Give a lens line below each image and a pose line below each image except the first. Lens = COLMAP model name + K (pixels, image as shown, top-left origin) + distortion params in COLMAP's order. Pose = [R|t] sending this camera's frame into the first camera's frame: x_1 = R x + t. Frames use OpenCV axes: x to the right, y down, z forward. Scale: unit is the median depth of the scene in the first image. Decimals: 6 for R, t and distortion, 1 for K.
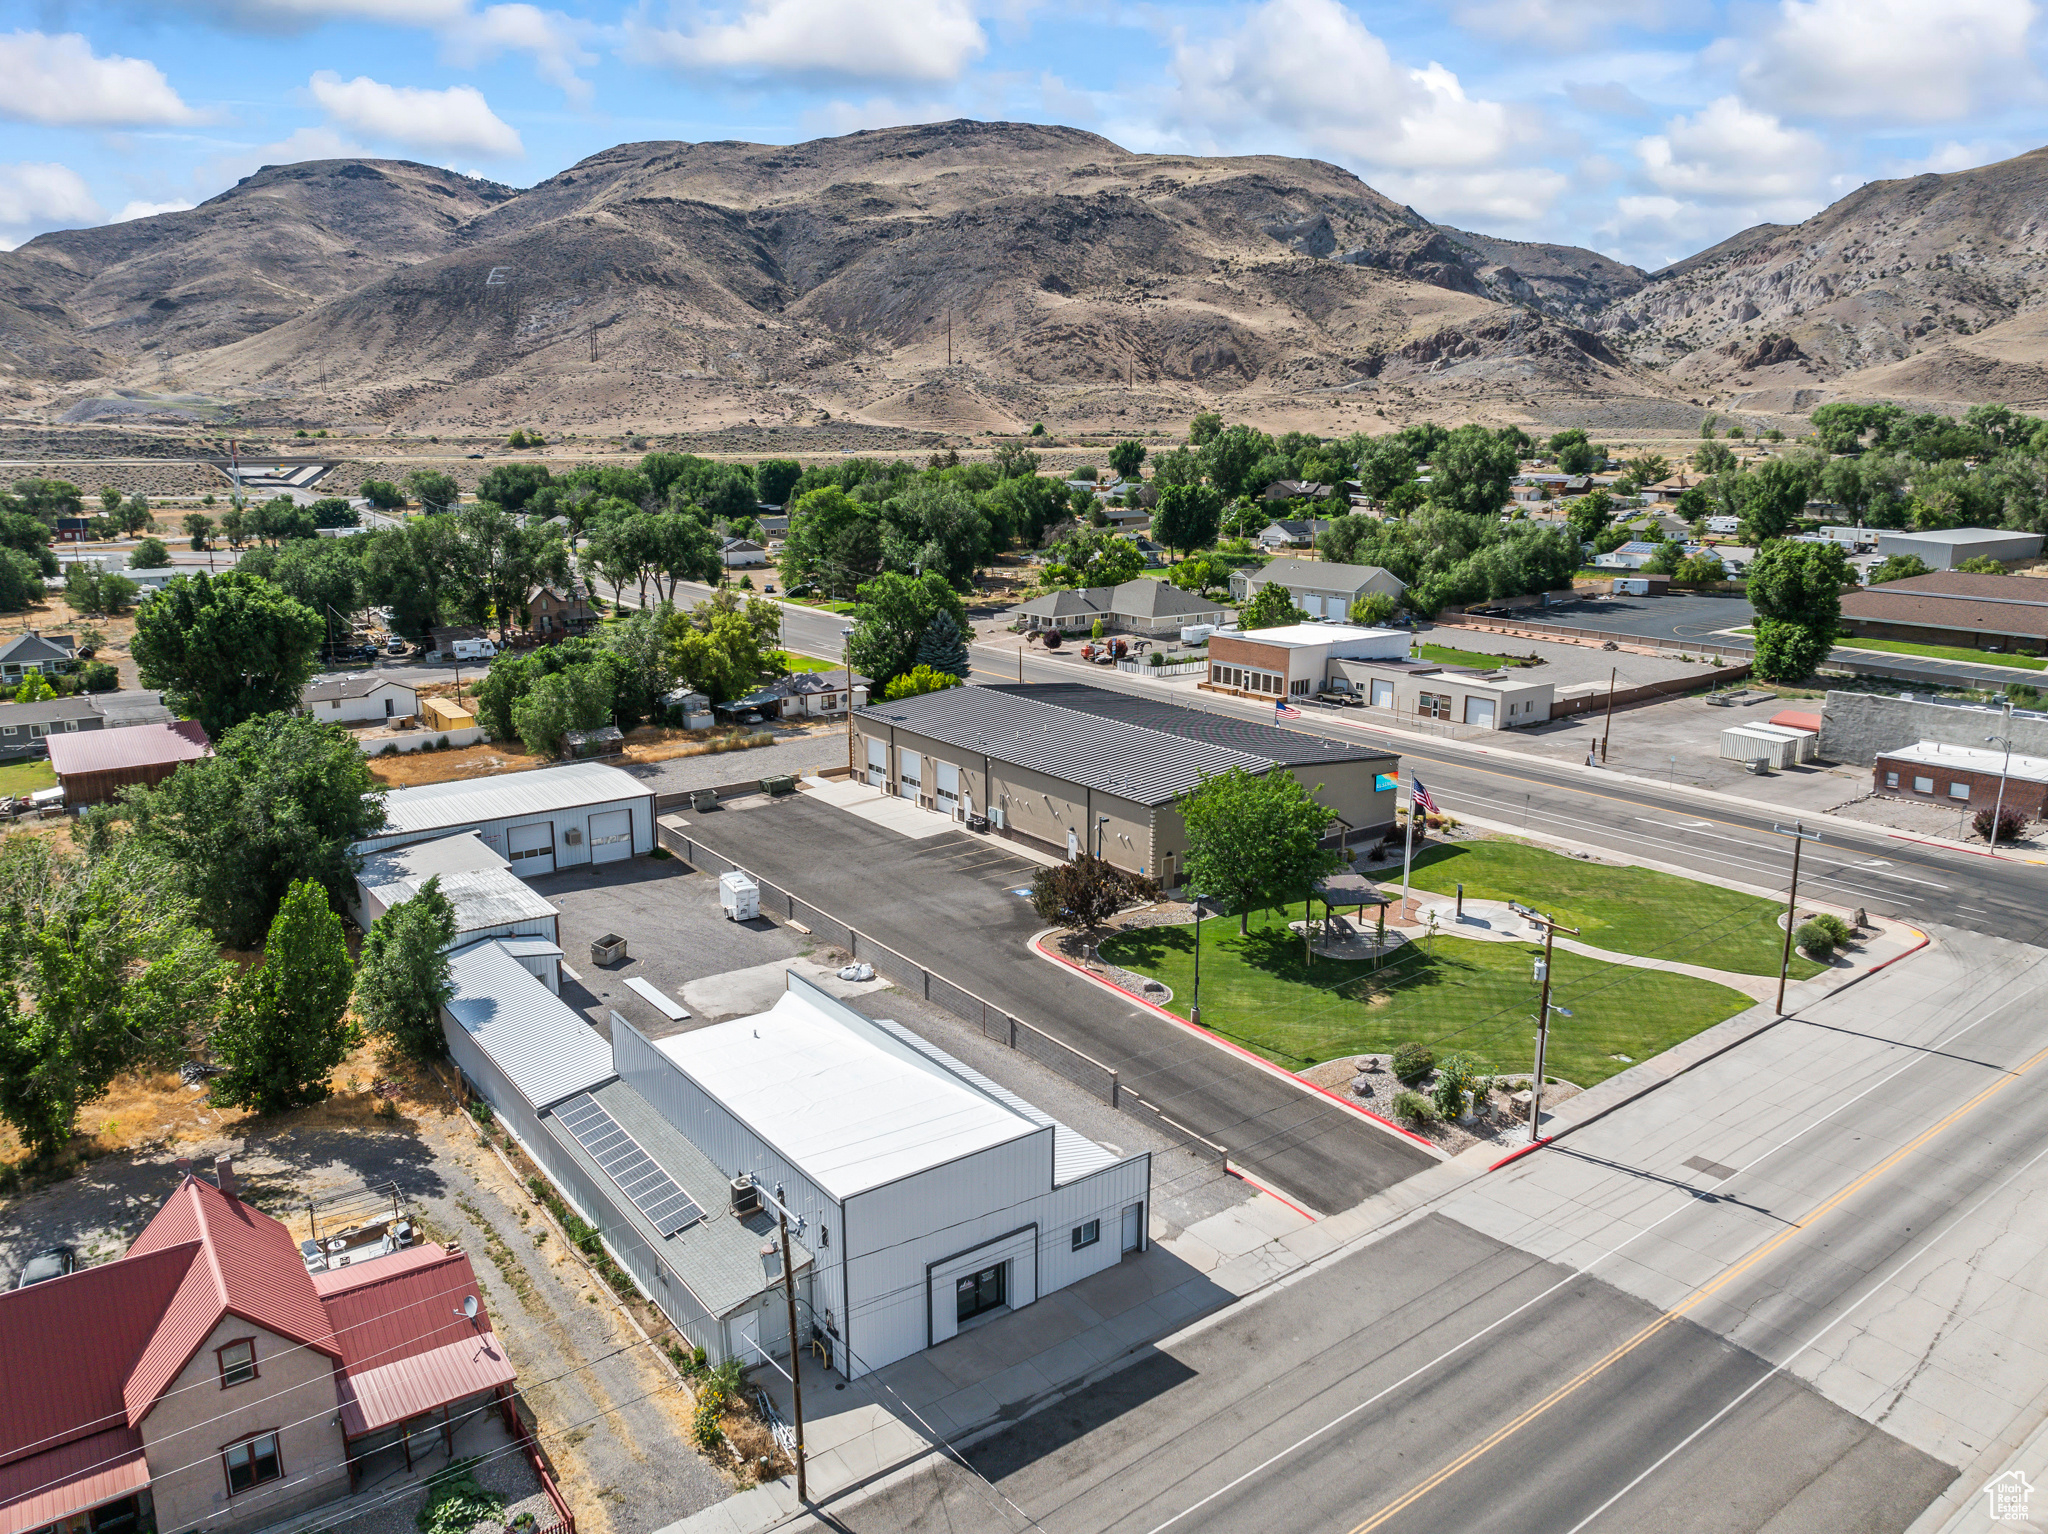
lens RADIAL K [[1441.0, 0, 1034.2], [0, 1441.0, 757.1], [0, 0, 1]] dist [-0.043691, 0.014386]
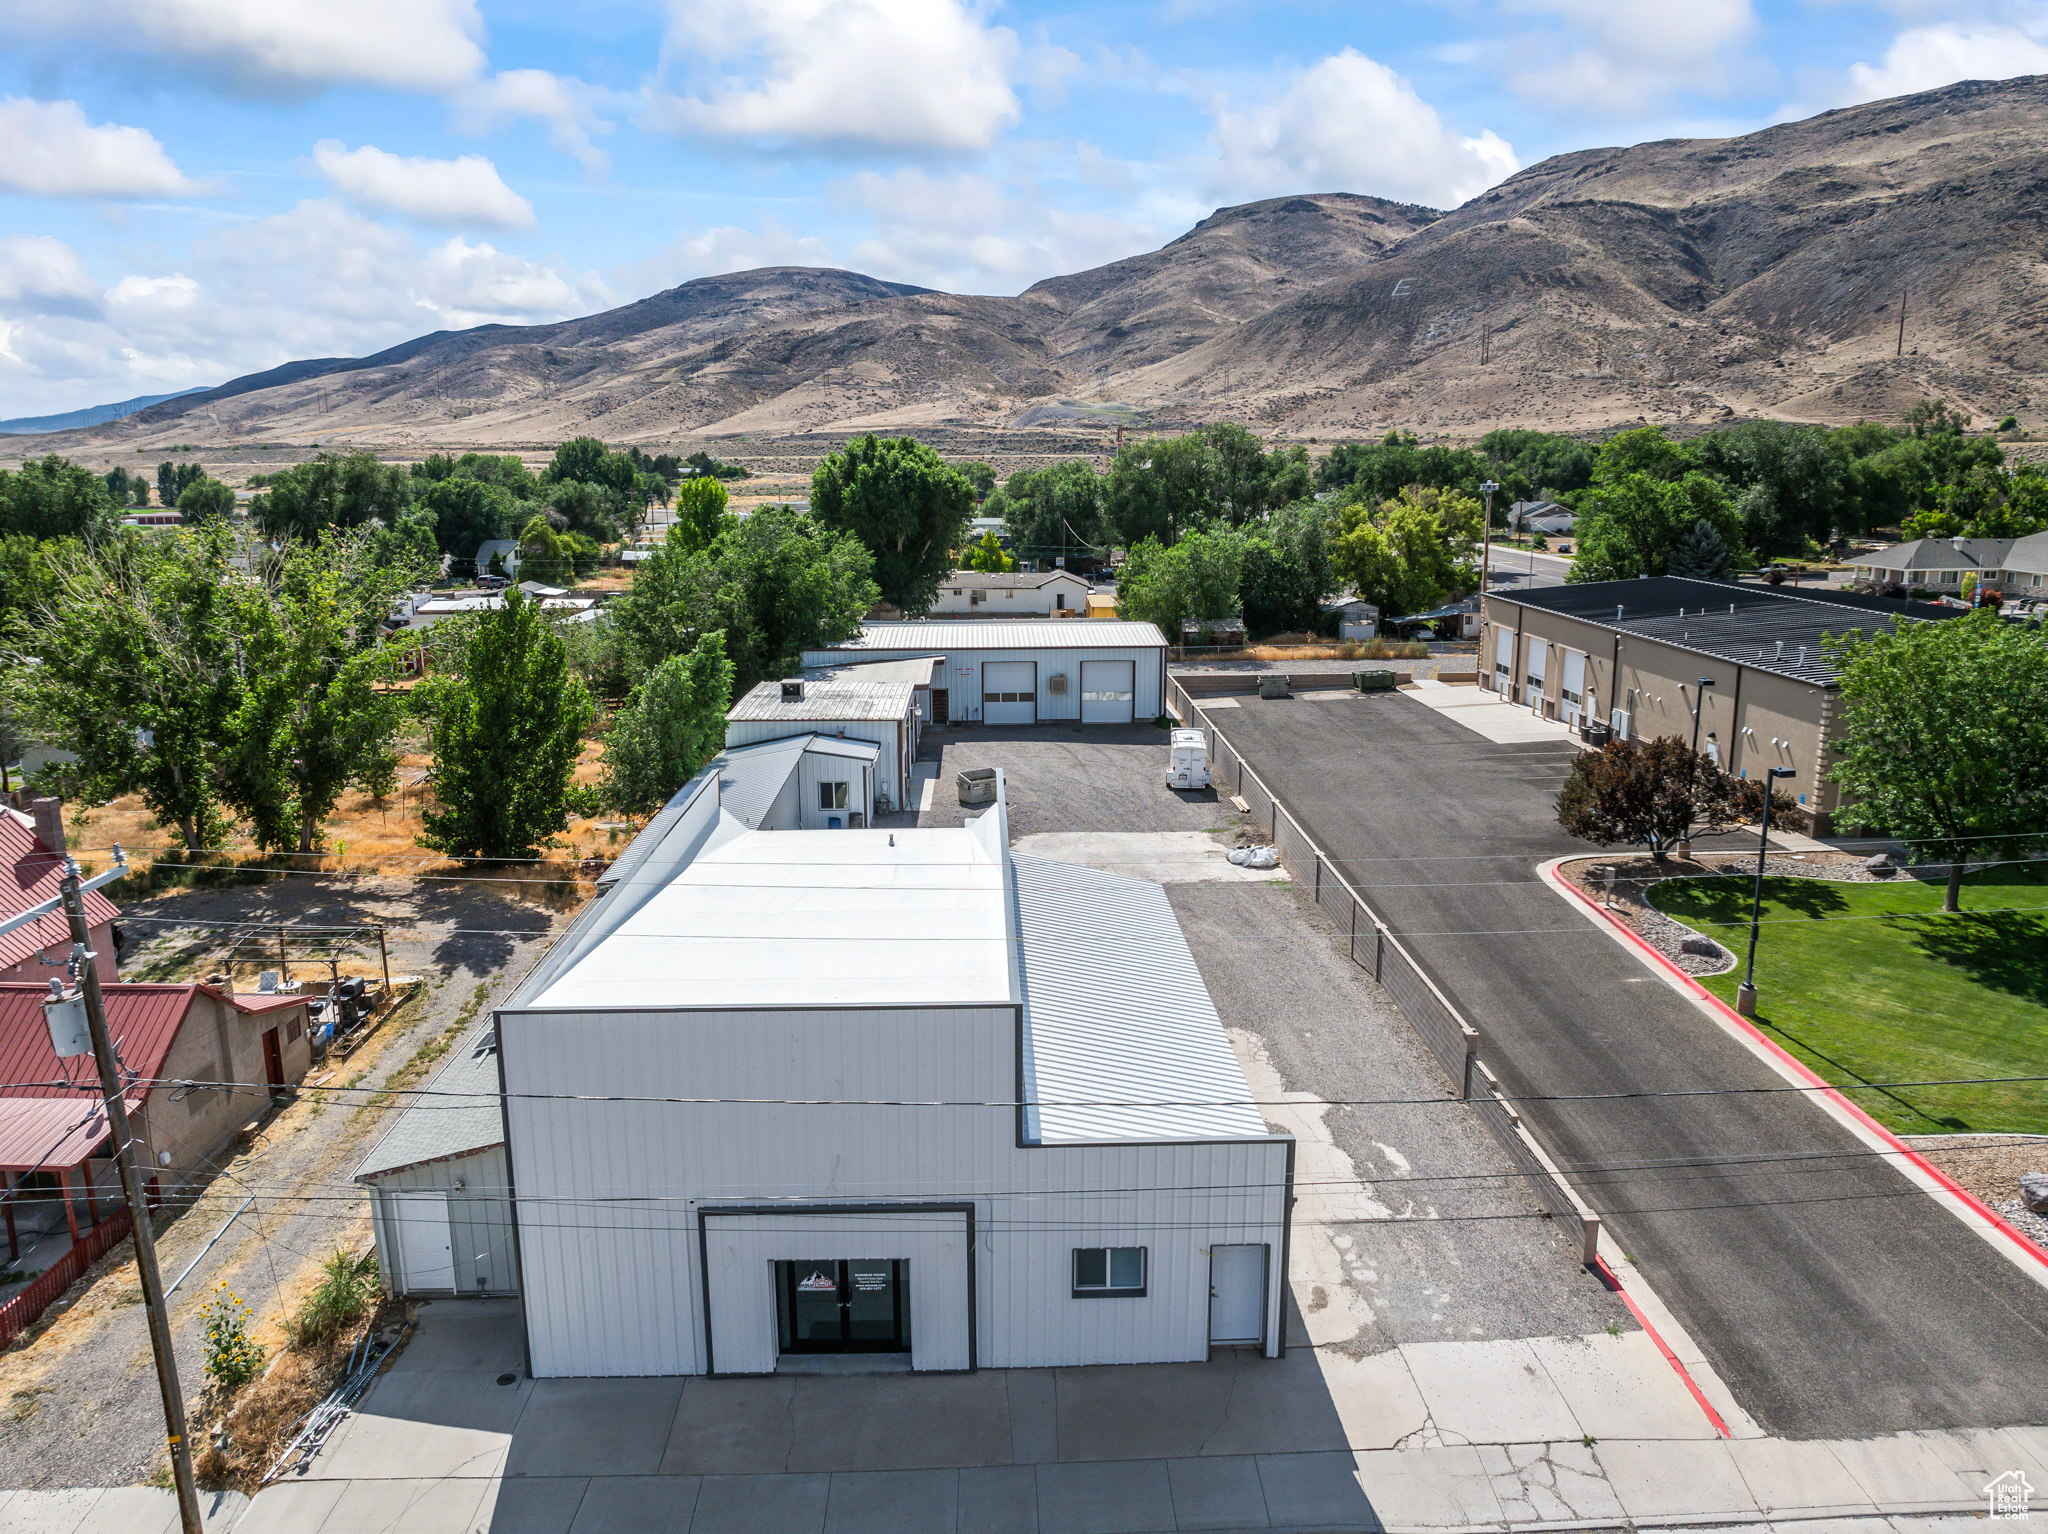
lens RADIAL K [[1441.0, 0, 1034.2], [0, 1441.0, 757.1], [0, 0, 1]] dist [-0.043691, 0.014386]
pose [[0.821519, 0.109839, -0.559501, 0.123931], [-0.121504, 0.992455, 0.016429, 0.078938], [0.557084, 0.054484, 0.828667, 0.286691]]
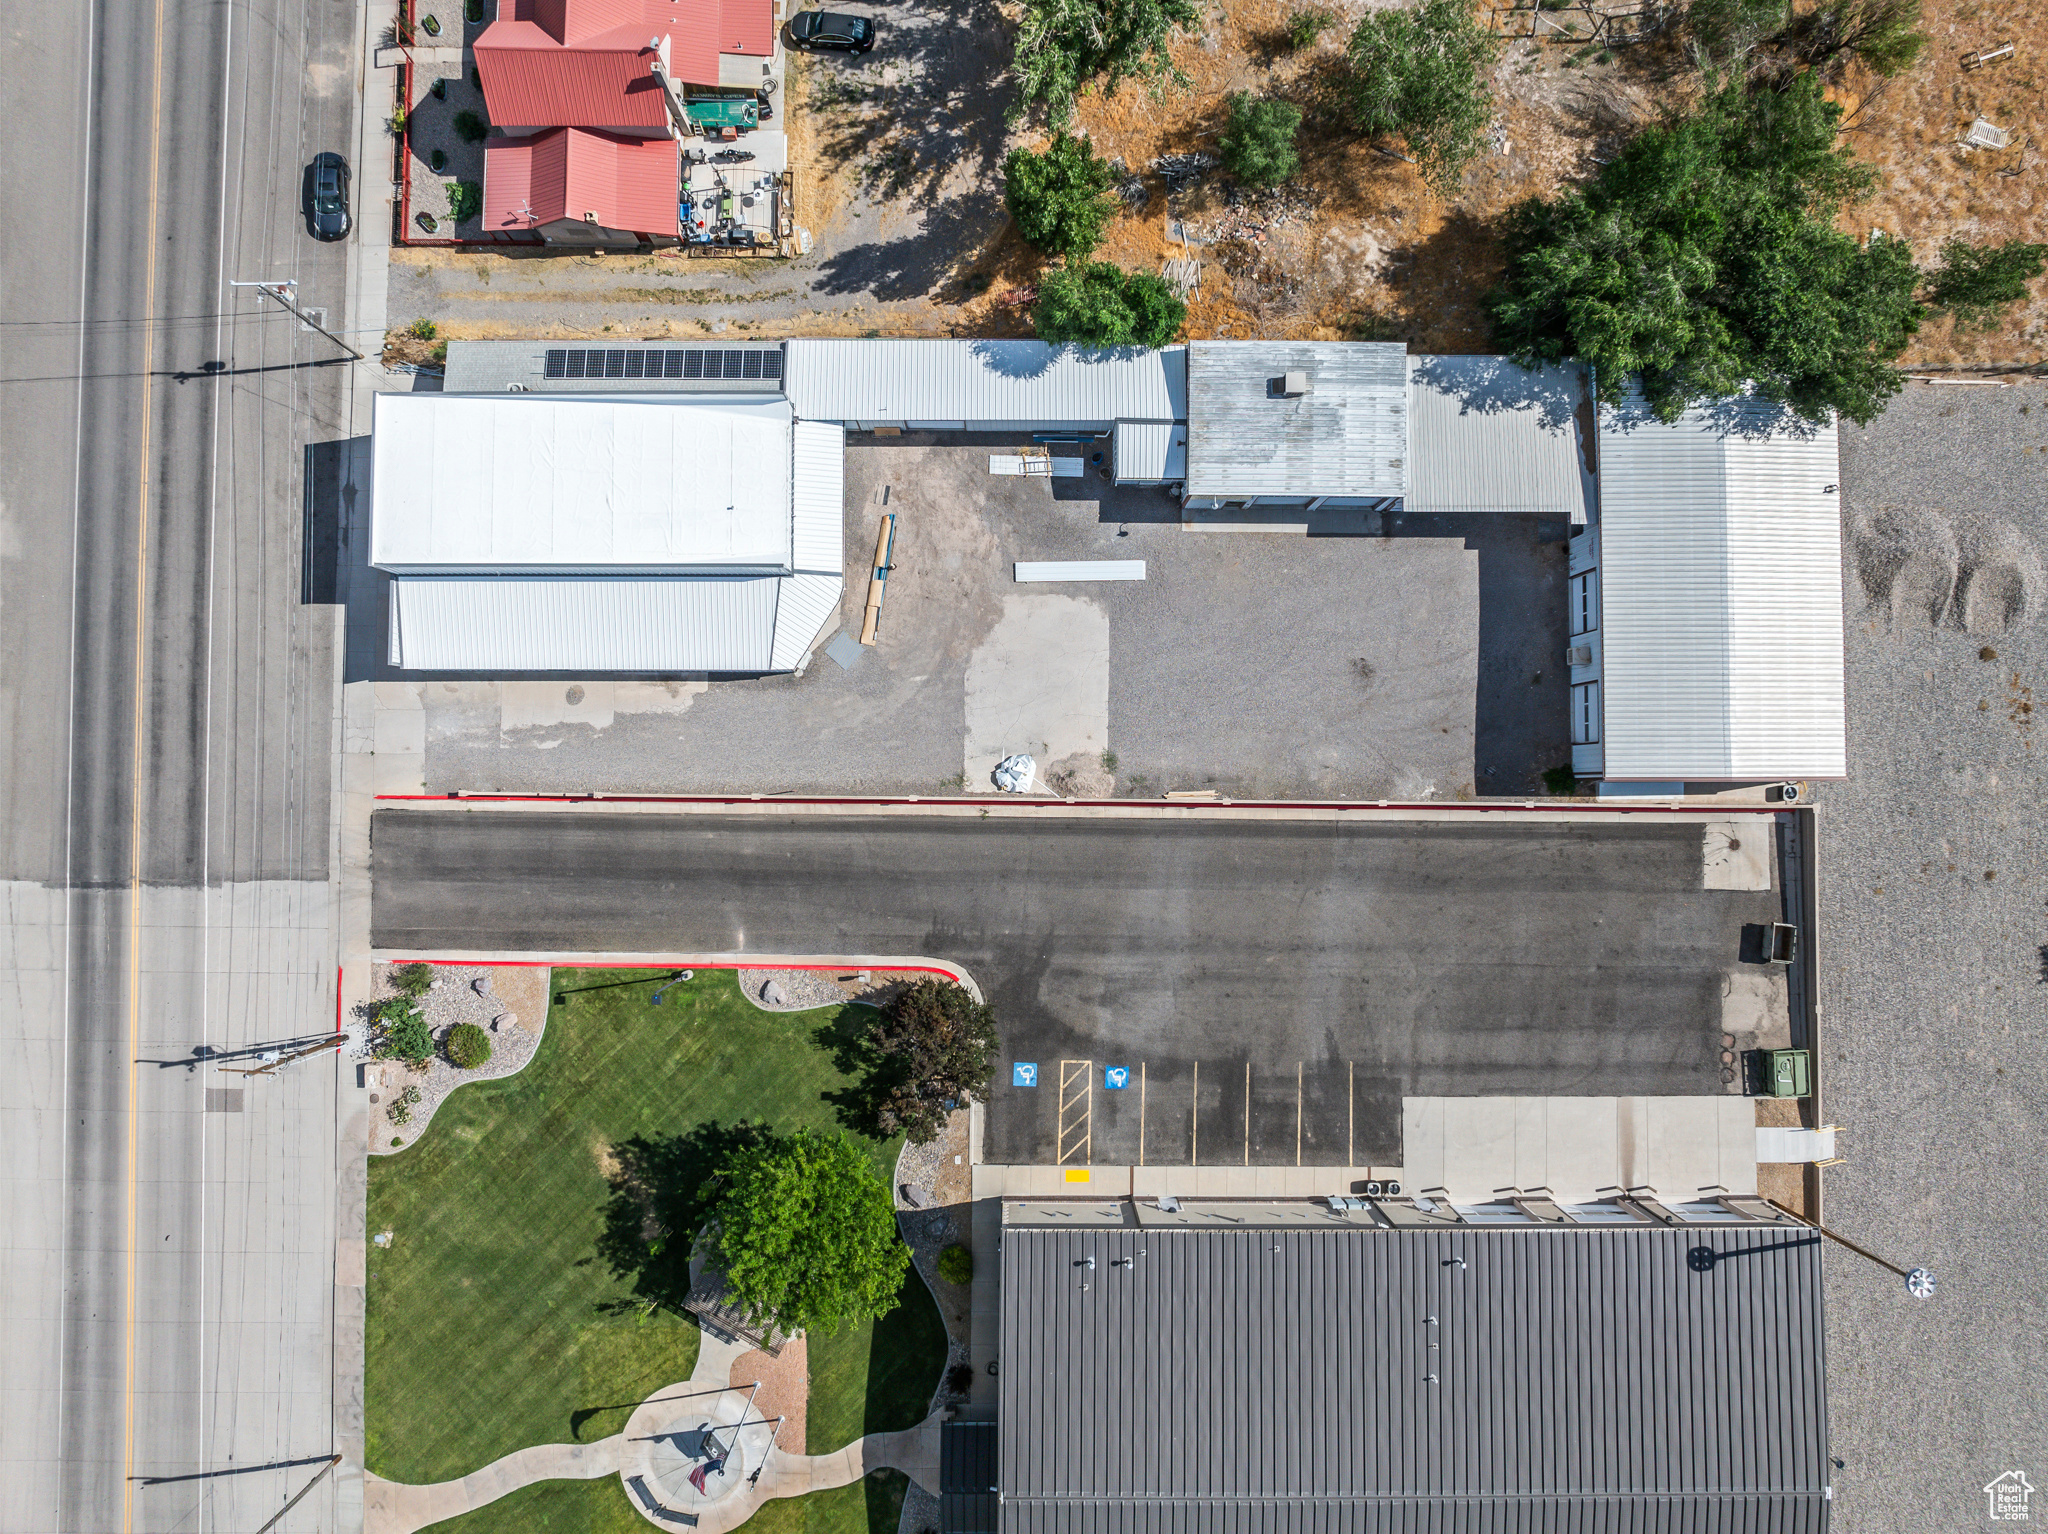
lens RADIAL K [[1406.5, 0, 1028.0], [0, 1406.5, 751.5], [0, 0, 1]] dist [-0.039692, 0.000857]
pose [[-0.602012, 0.797930, -0.029818, -0.084961], [-0.191453, -0.107990, 0.975543, -0.544704], [0.775195, 0.592998, 0.217777, 0.605543]]
